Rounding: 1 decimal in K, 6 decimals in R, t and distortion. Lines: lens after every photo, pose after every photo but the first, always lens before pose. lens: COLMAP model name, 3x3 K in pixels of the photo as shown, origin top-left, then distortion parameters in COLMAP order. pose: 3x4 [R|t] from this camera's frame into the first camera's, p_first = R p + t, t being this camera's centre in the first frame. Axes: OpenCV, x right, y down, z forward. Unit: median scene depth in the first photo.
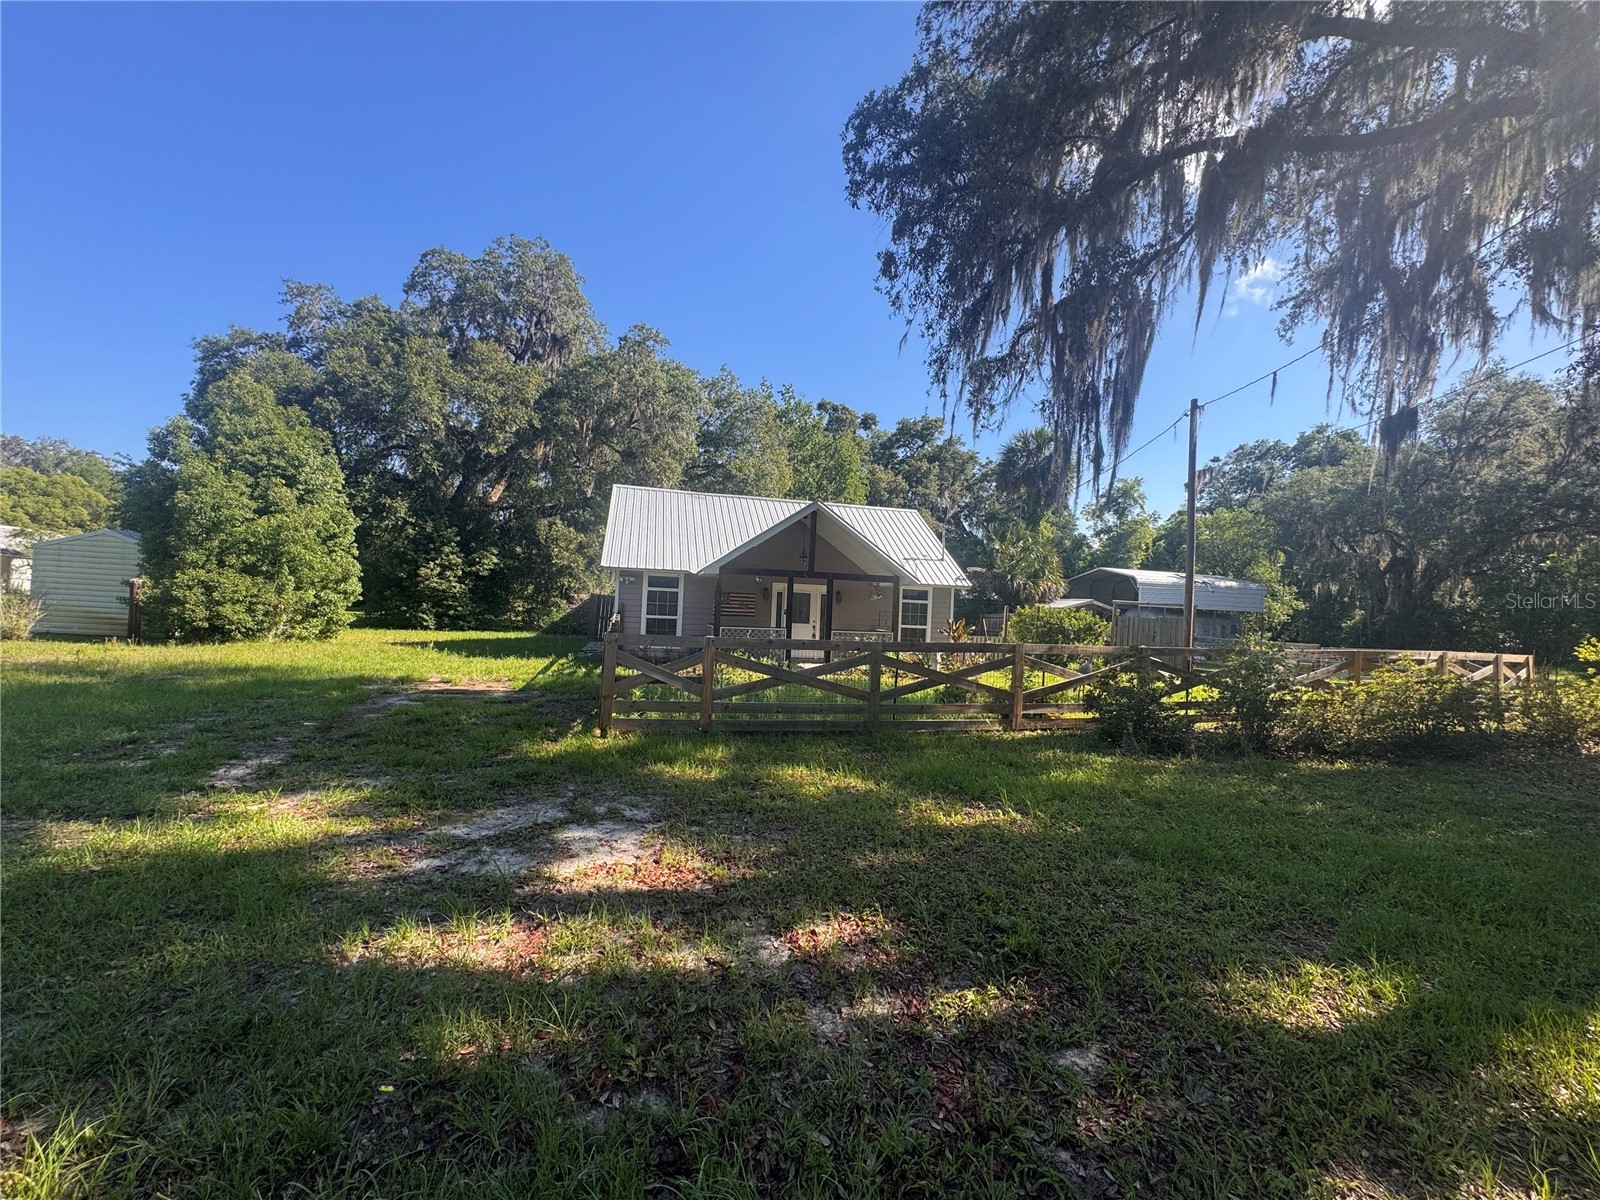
lens RADIAL K [[653.0, 0, 795.7], [0, 653.0, 605.7], [0, 0, 1]] dist [0.002223, 0.000013]
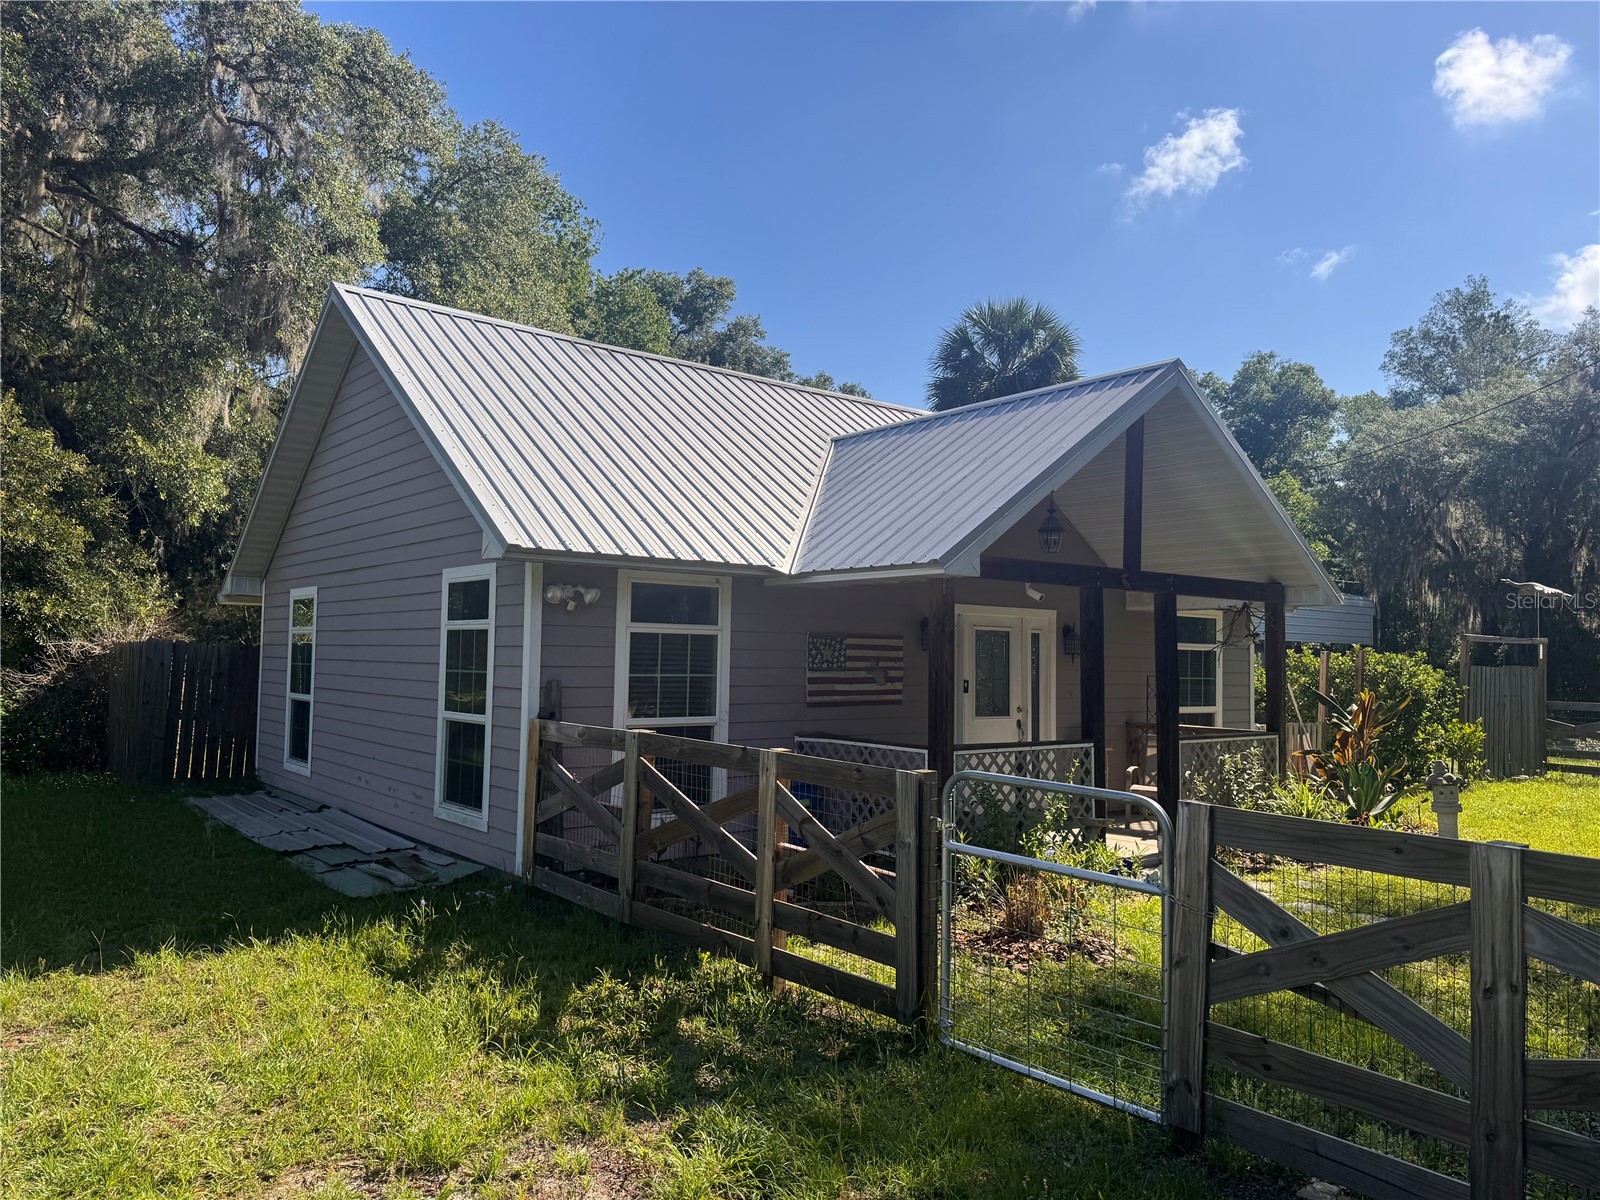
lens RADIAL K [[1133.6, 0, 789.5], [0, 1133.6, 599.9], [0, 0, 1]] dist [0.058727, -0.066134]
pose [[0.904945, -0.005558, 0.425491, -0.342150], [0.018201, 0.999505, -0.025655, -0.021549], [-0.425138, 0.030960, 0.904599, 0.464454]]
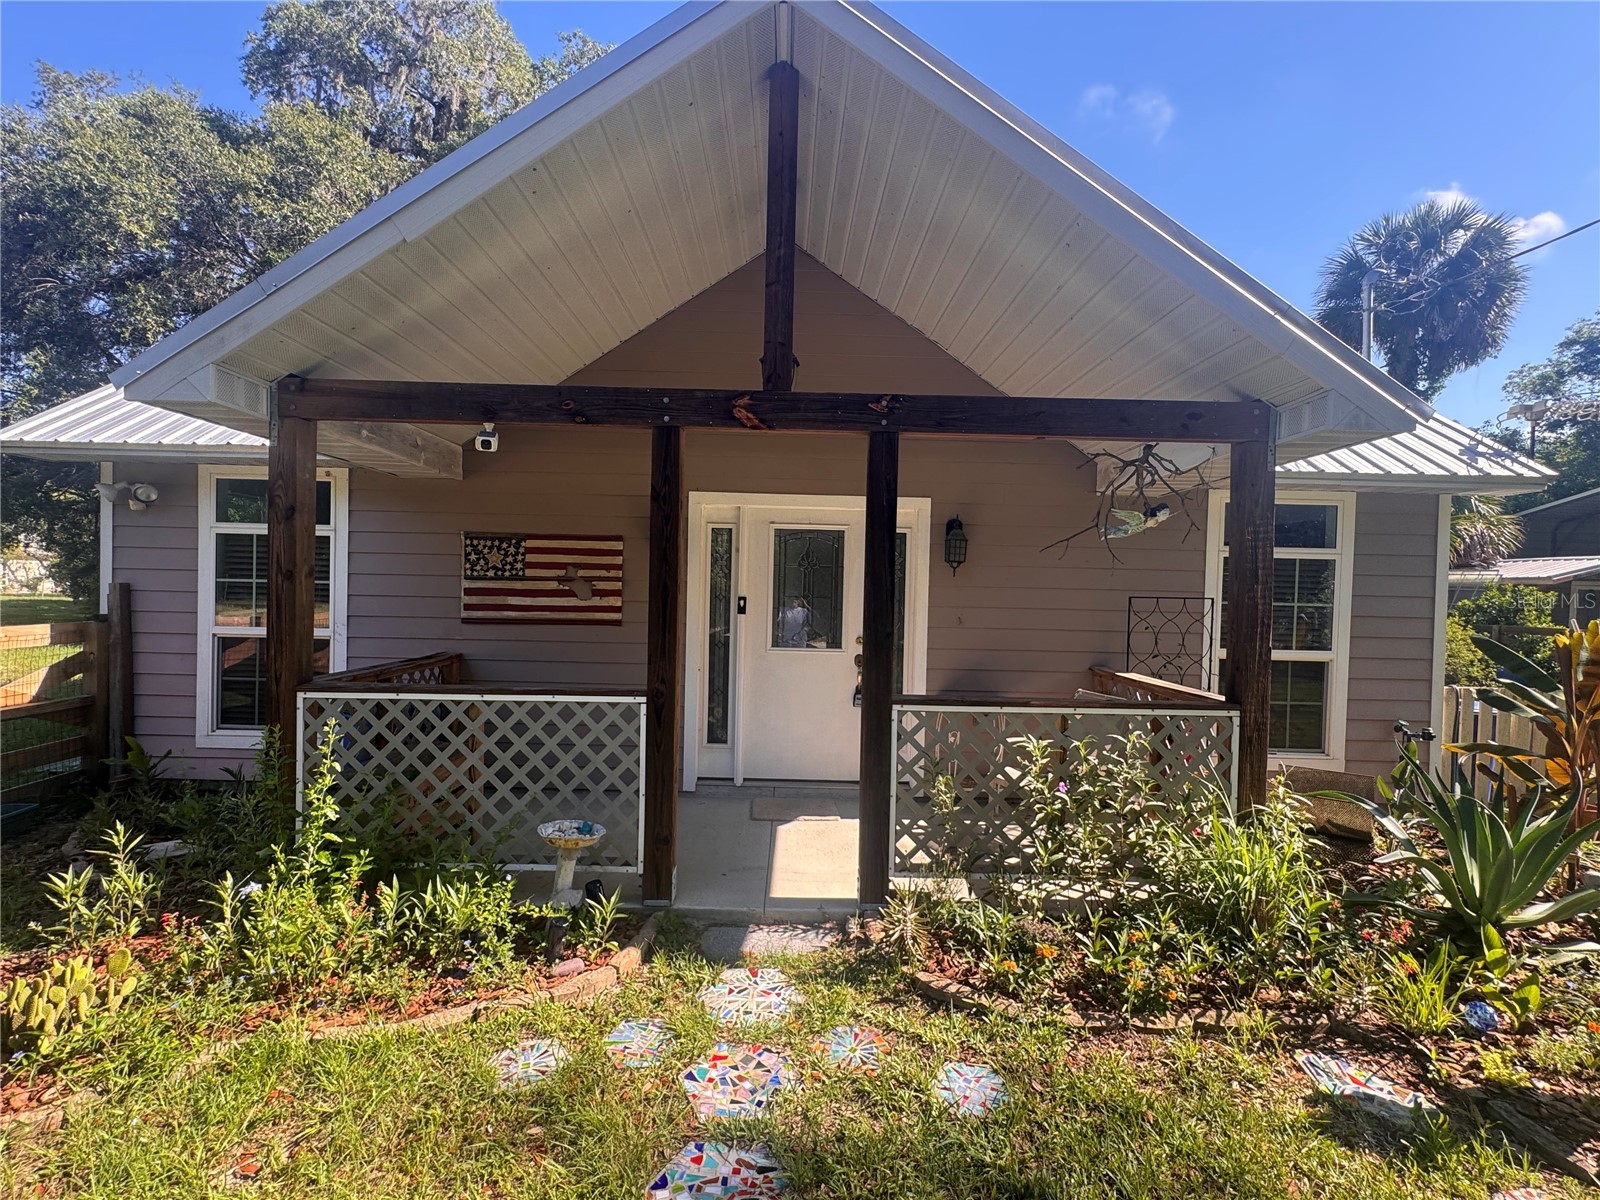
lens RADIAL K [[728.8, 0, 797.5], [0, 728.8, 600.5], [0, 0, 1]] dist [-0.009679, 0.000630]
pose [[0.975435, -0.016569, -0.219663, 0.065111], [0.019611, 0.999739, 0.011677, 0.004679], [0.219412, -0.015698, 0.975506, 0.689677]]
